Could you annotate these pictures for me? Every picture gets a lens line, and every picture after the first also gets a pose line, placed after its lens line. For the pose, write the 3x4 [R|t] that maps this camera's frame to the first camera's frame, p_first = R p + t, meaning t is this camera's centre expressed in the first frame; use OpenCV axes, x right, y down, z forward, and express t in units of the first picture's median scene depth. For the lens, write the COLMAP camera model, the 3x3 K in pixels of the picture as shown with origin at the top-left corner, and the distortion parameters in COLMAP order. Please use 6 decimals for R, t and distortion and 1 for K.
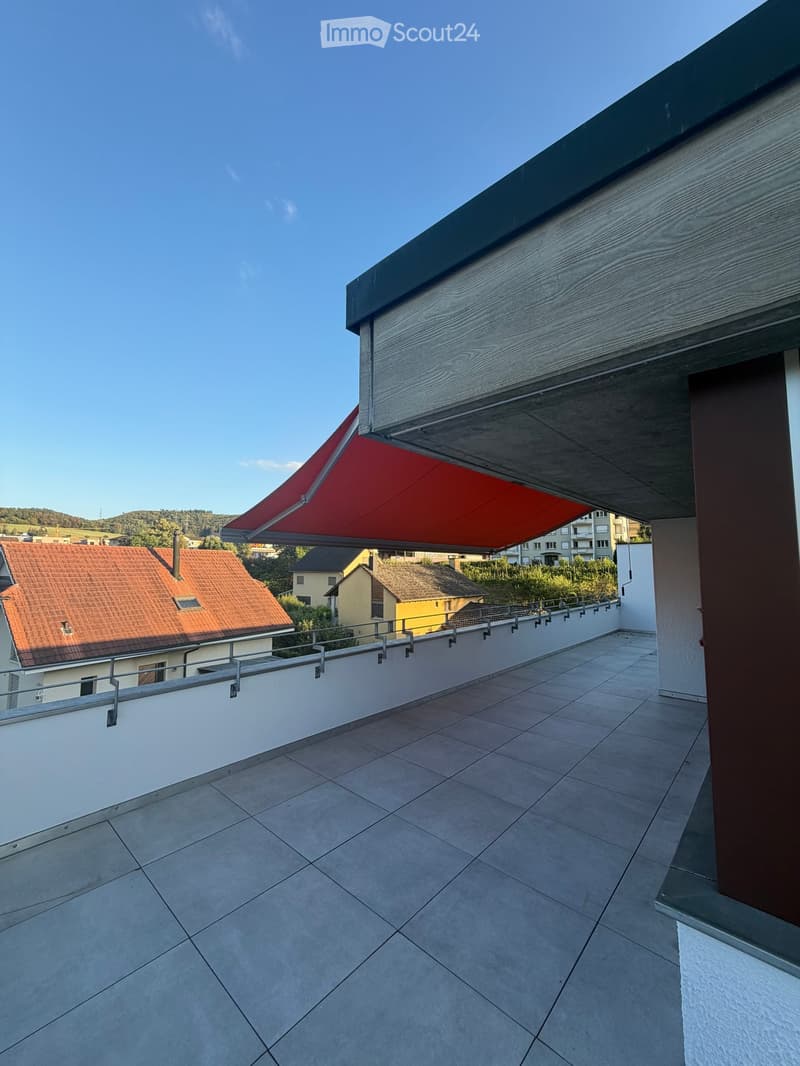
lens RADIAL K [[424.2, 0, 401.3], [0, 424.2, 533.2], [0, 0, 1]] dist [-0.003114, -0.000098]
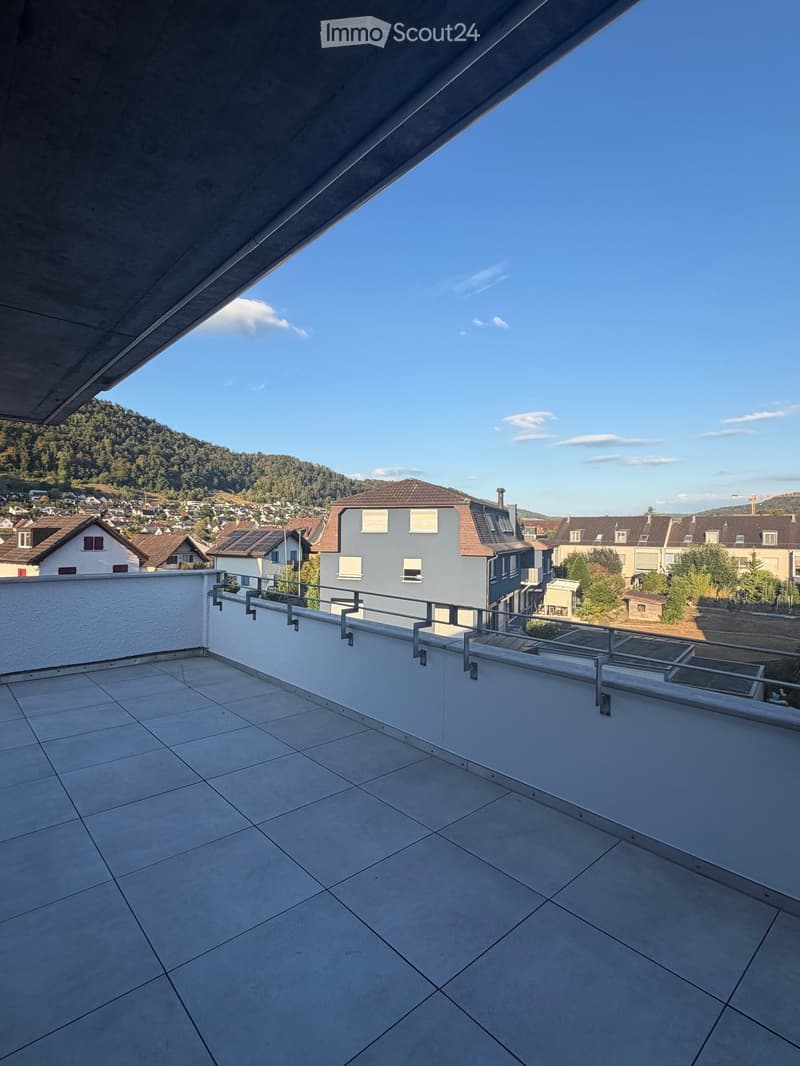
lens RADIAL K [[531.5, 0, 399.2], [0, 531.5, 532.5], [0, 0, 1]] dist [-0.000891, -0.000304]
pose [[-0.097814, 0.002650, -0.995201, 1.314248], [0.078226, 0.996923, -0.005034, 0.189677], [0.992126, -0.078343, -0.097720, 1.857571]]
